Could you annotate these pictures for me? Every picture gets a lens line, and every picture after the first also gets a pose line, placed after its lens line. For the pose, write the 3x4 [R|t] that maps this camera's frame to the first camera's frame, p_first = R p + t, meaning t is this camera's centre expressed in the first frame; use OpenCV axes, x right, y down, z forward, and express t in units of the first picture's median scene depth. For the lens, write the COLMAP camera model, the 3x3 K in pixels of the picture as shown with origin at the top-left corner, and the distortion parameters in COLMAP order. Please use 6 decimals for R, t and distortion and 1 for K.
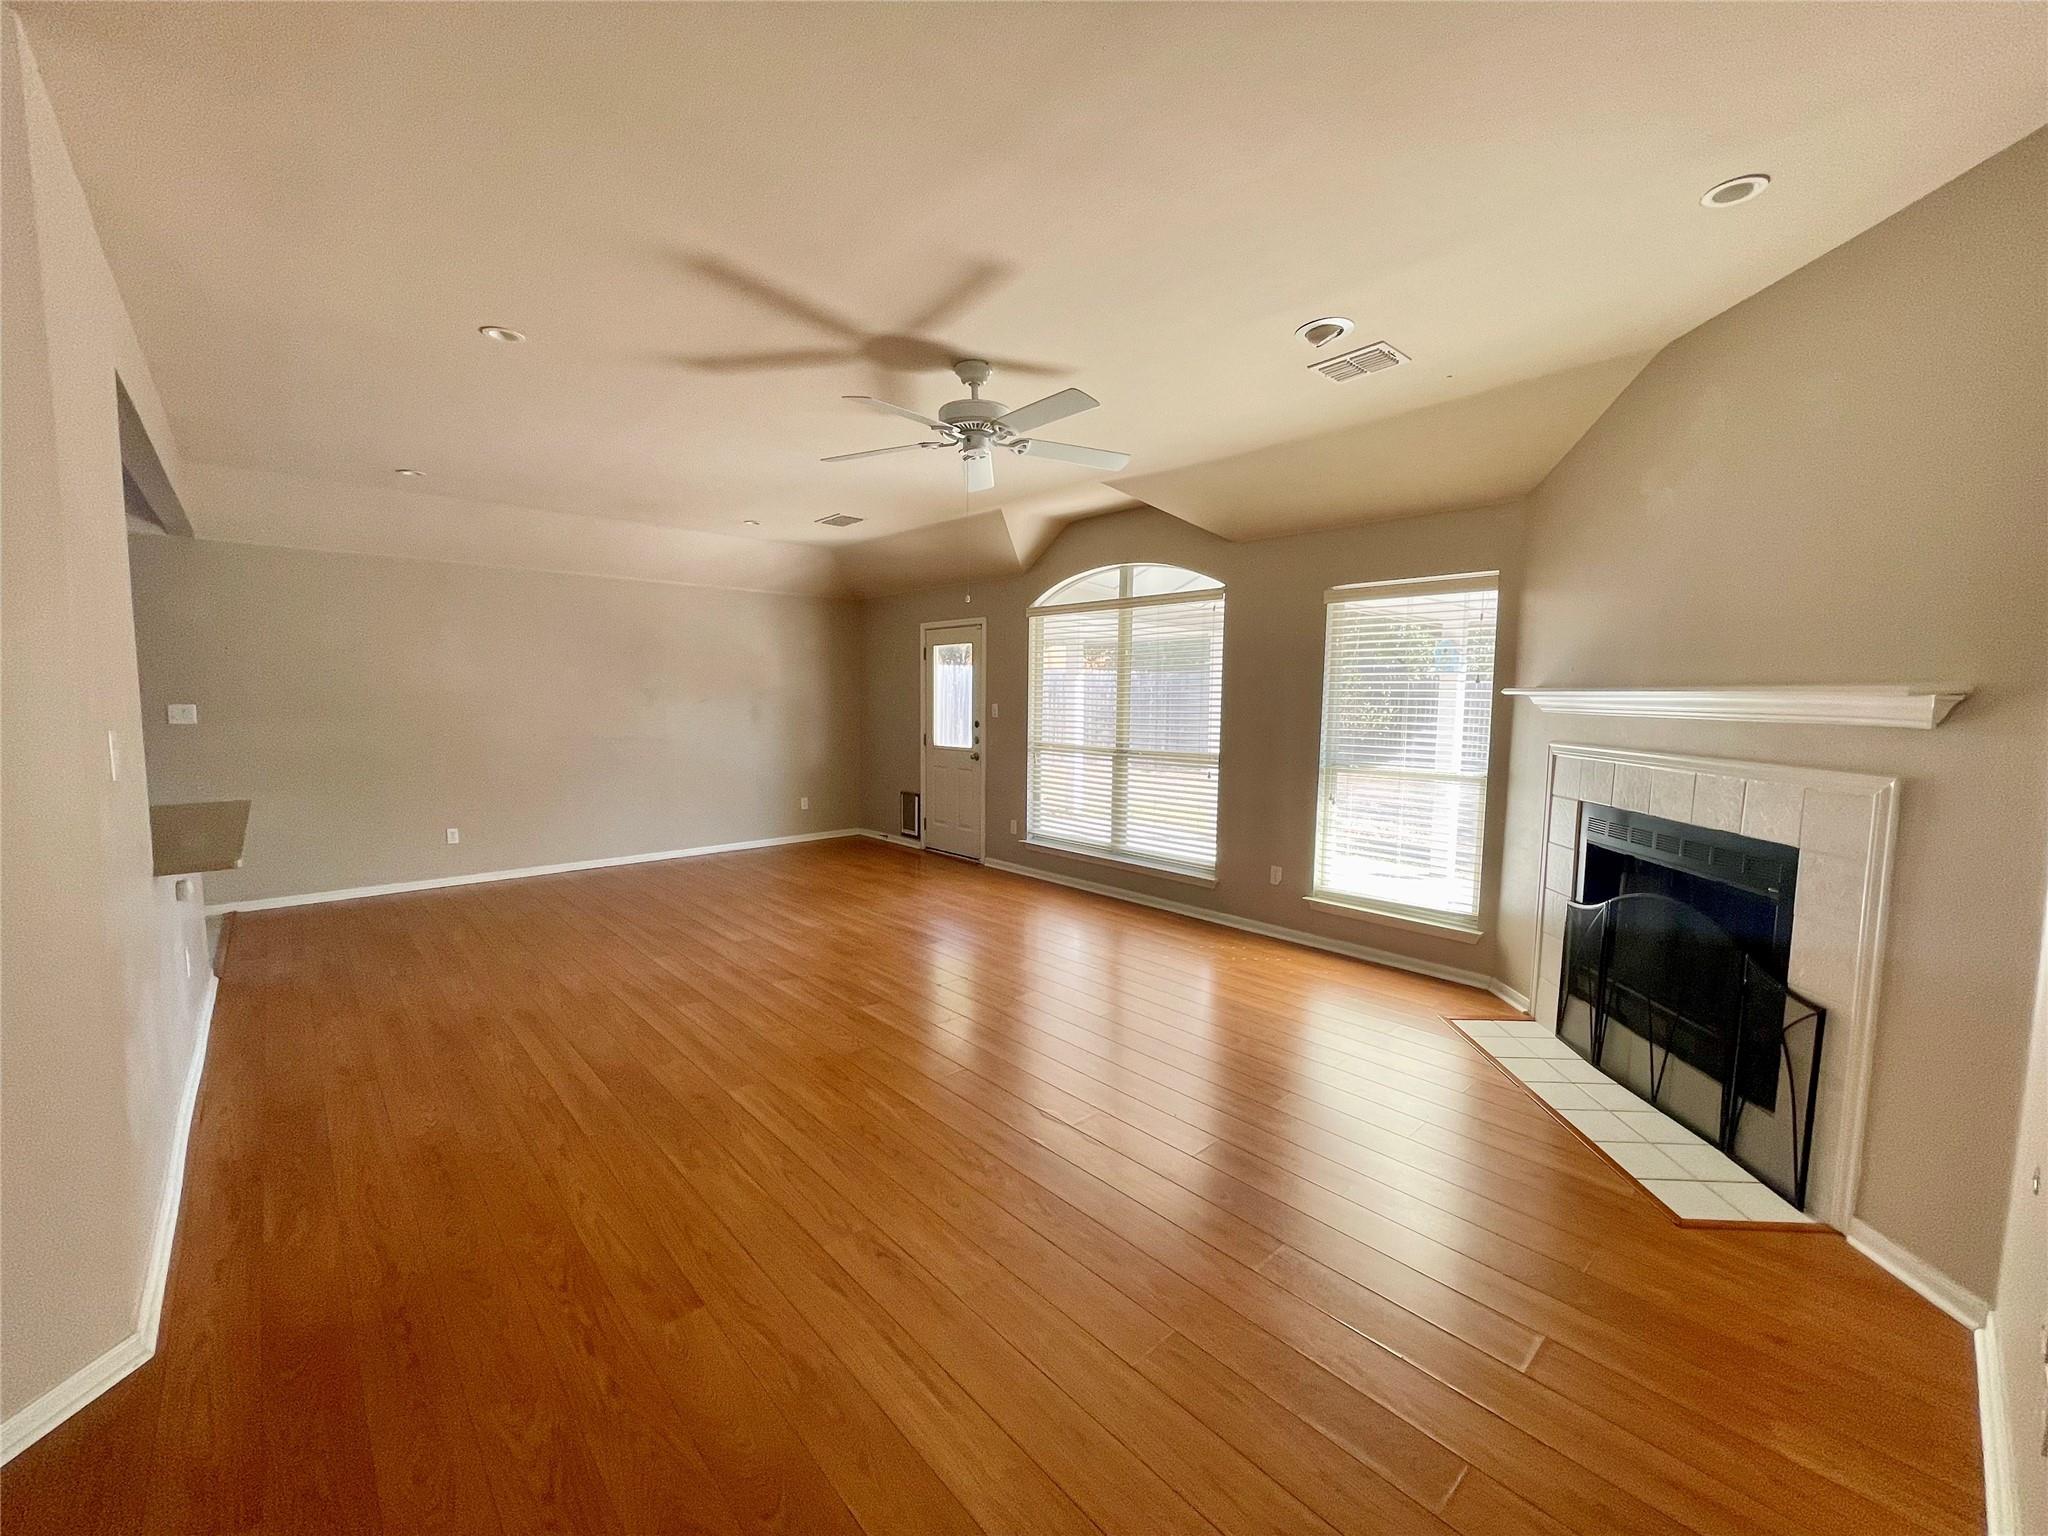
lens RADIAL K [[825.7, 0, 1024.2], [0, 825.7, 772.3], [0, 0, 1]] dist [0.000119, 0.000581]
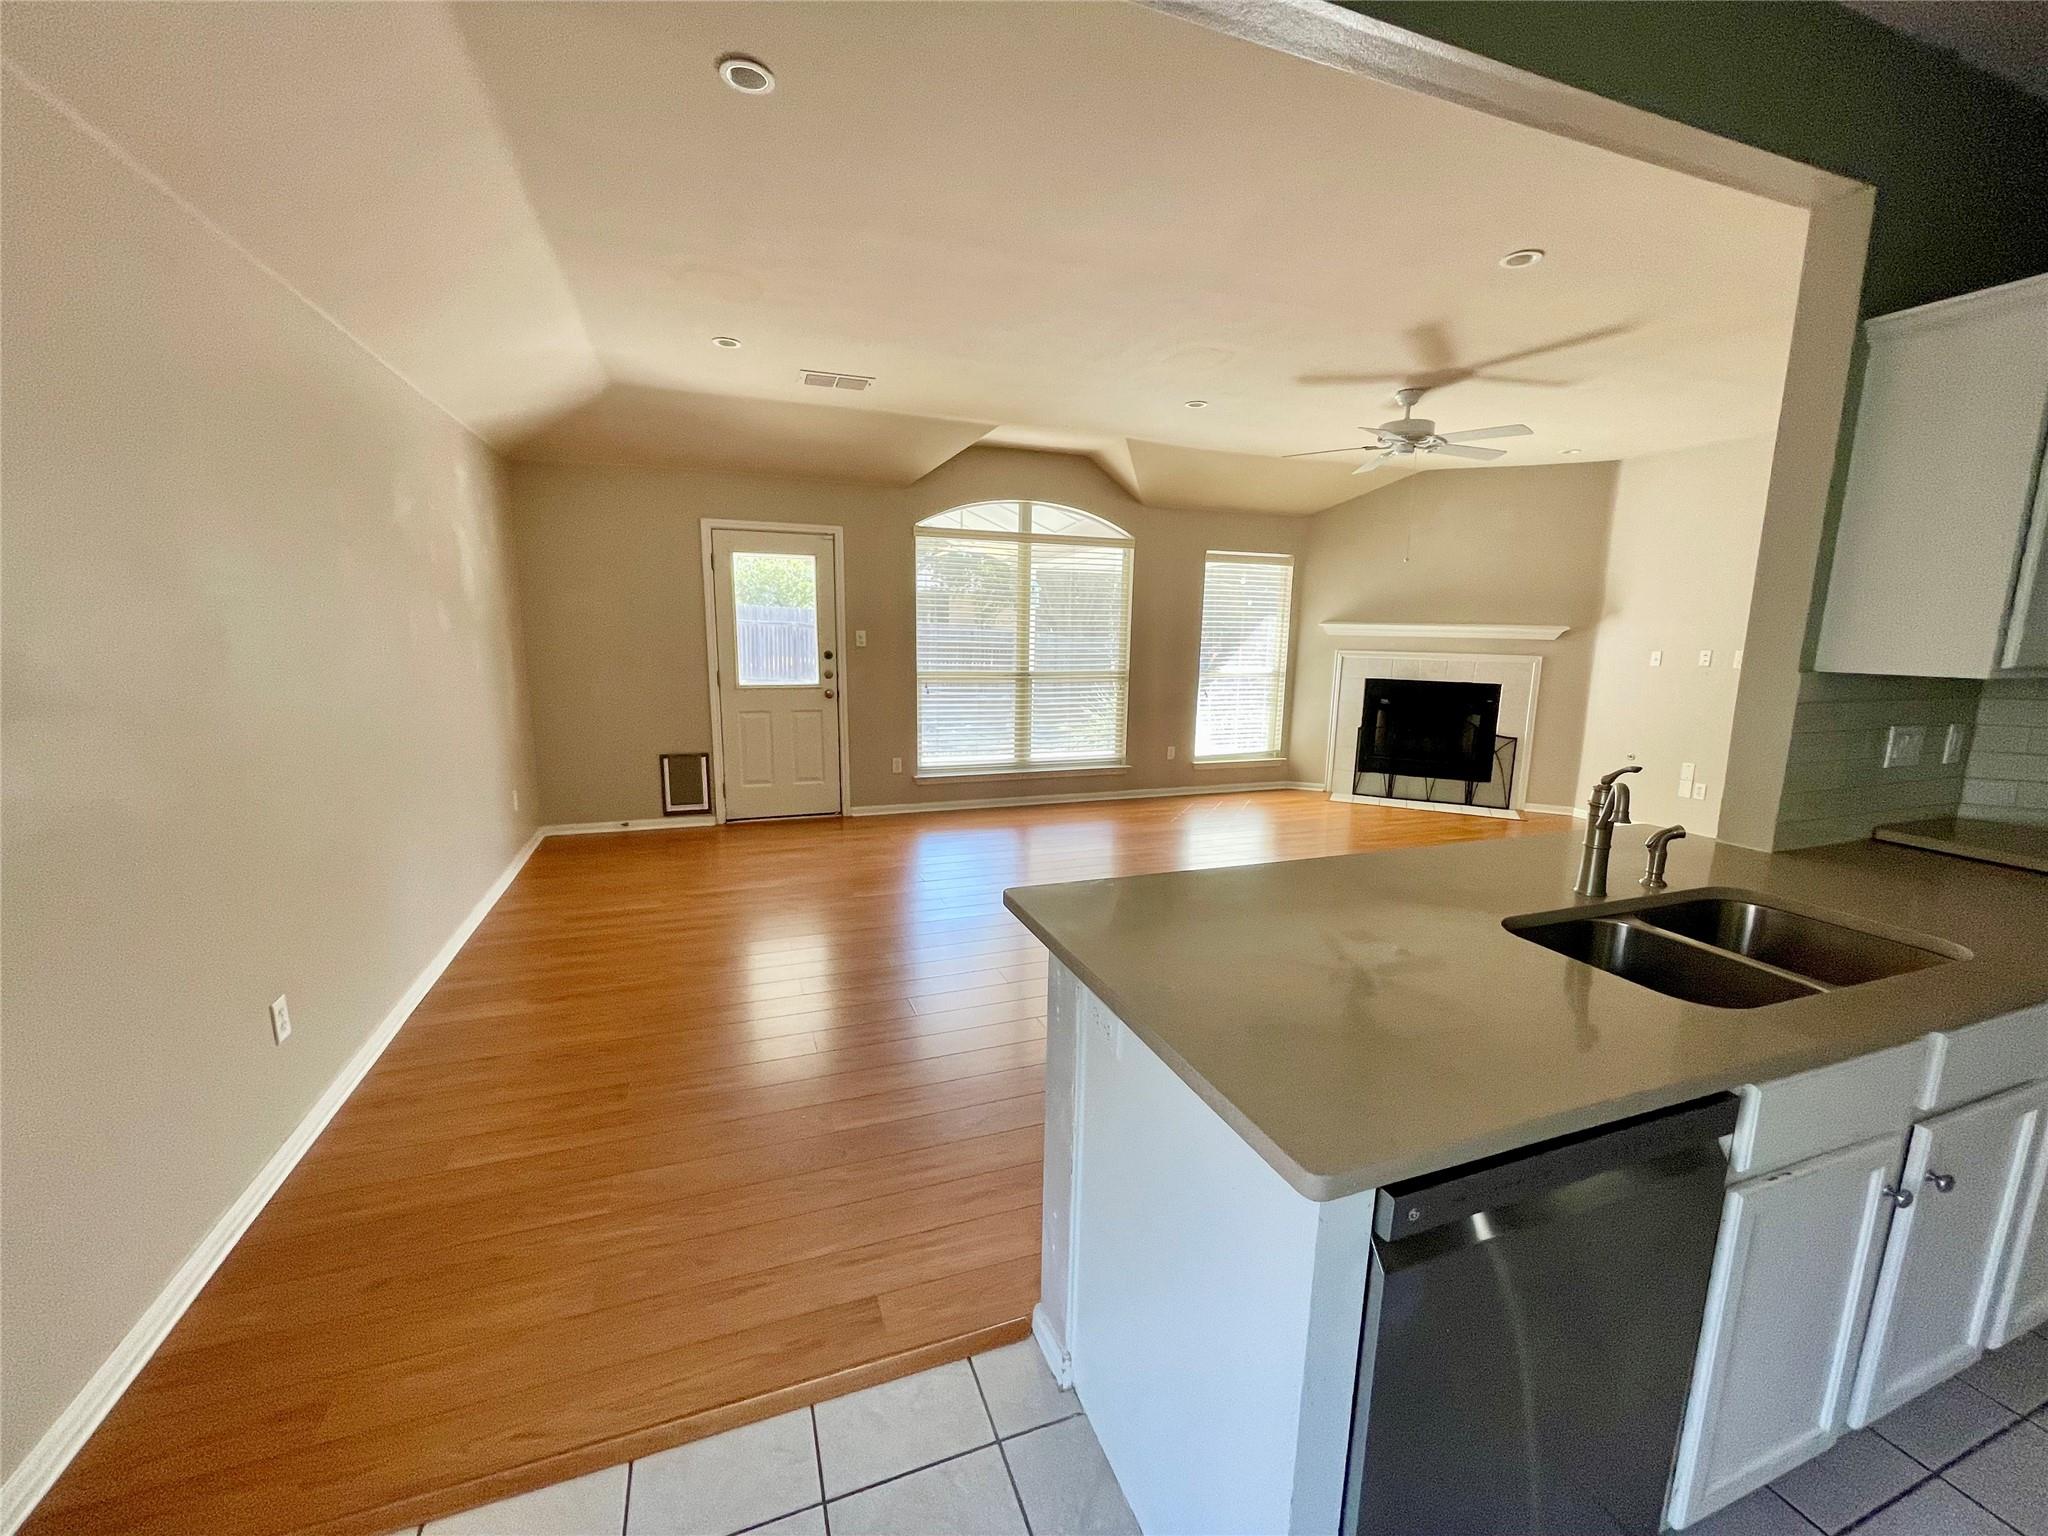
lens RADIAL K [[825.7, 0, 1024.0], [0, 825.7, 765.6], [0, 0, 1]] dist [0.000119, 0.000581]
pose [[0.371631, -0.157788, 0.914873, -1.103721], [0.073717, 0.987355, 0.140344, -0.072050], [-0.925449, 0.015285, 0.378564, 0.709096]]
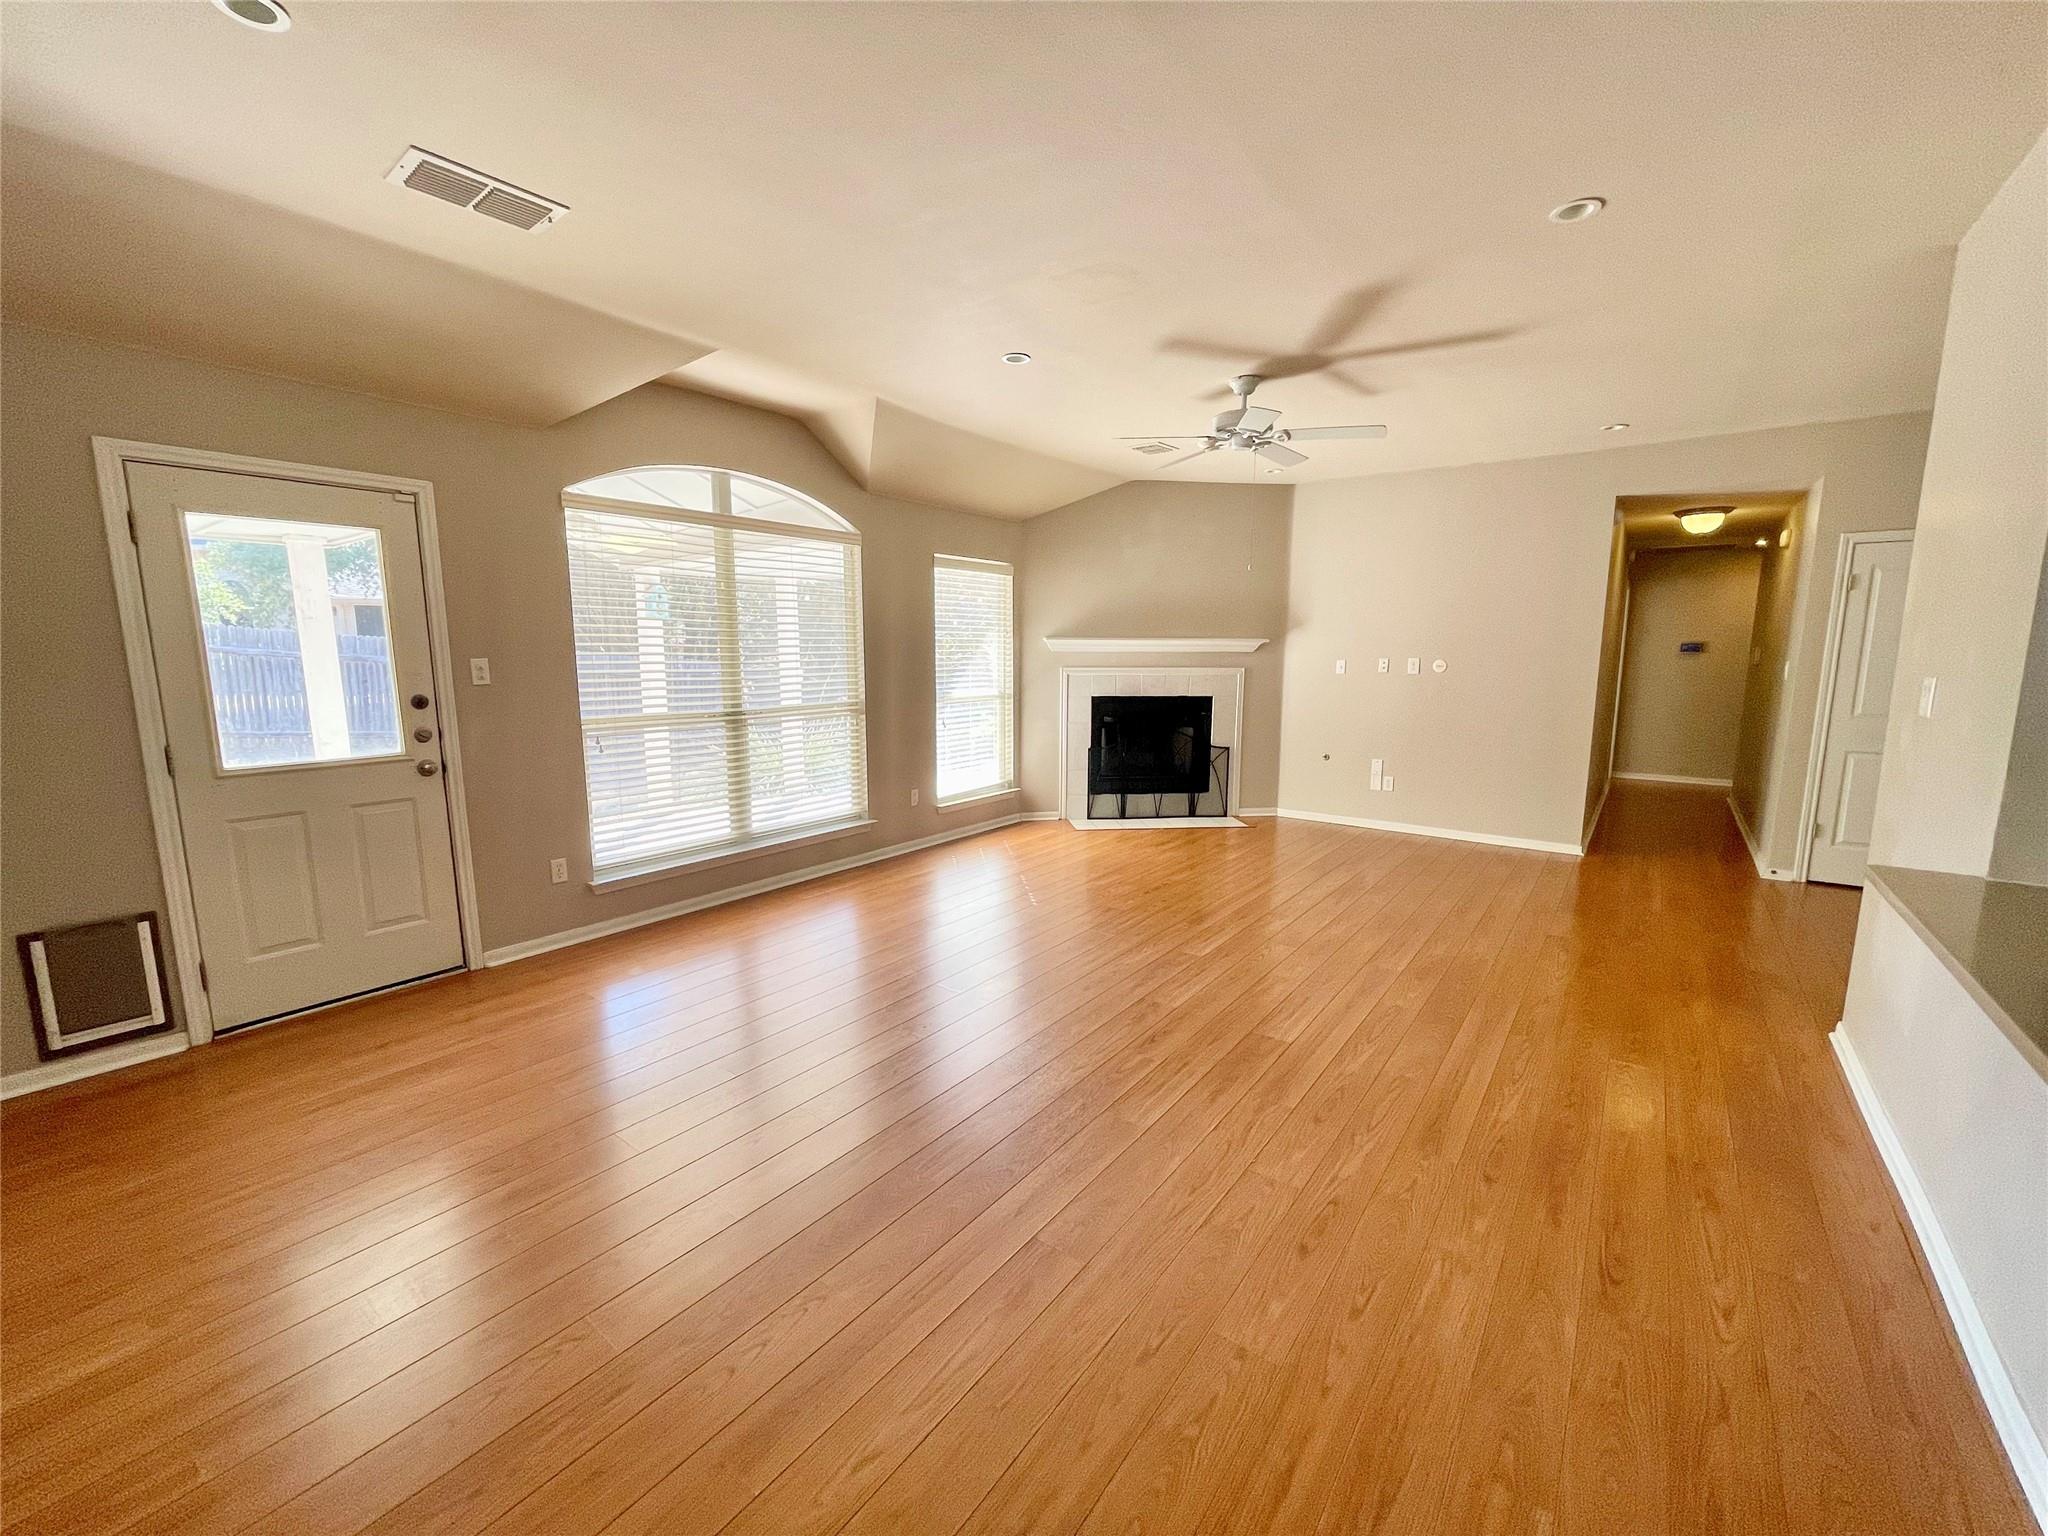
lens RADIAL K [[825.7, 0, 1023.4], [0, 825.7, 769.0], [0, 0, 1]] dist [0.000119, 0.000581]
pose [[-0.178317, -0.153113, 0.971987, -0.858080], [0.089900, 0.981152, 0.171049, -0.101567], [-0.979858, 0.117883, -0.161192, 1.047082]]
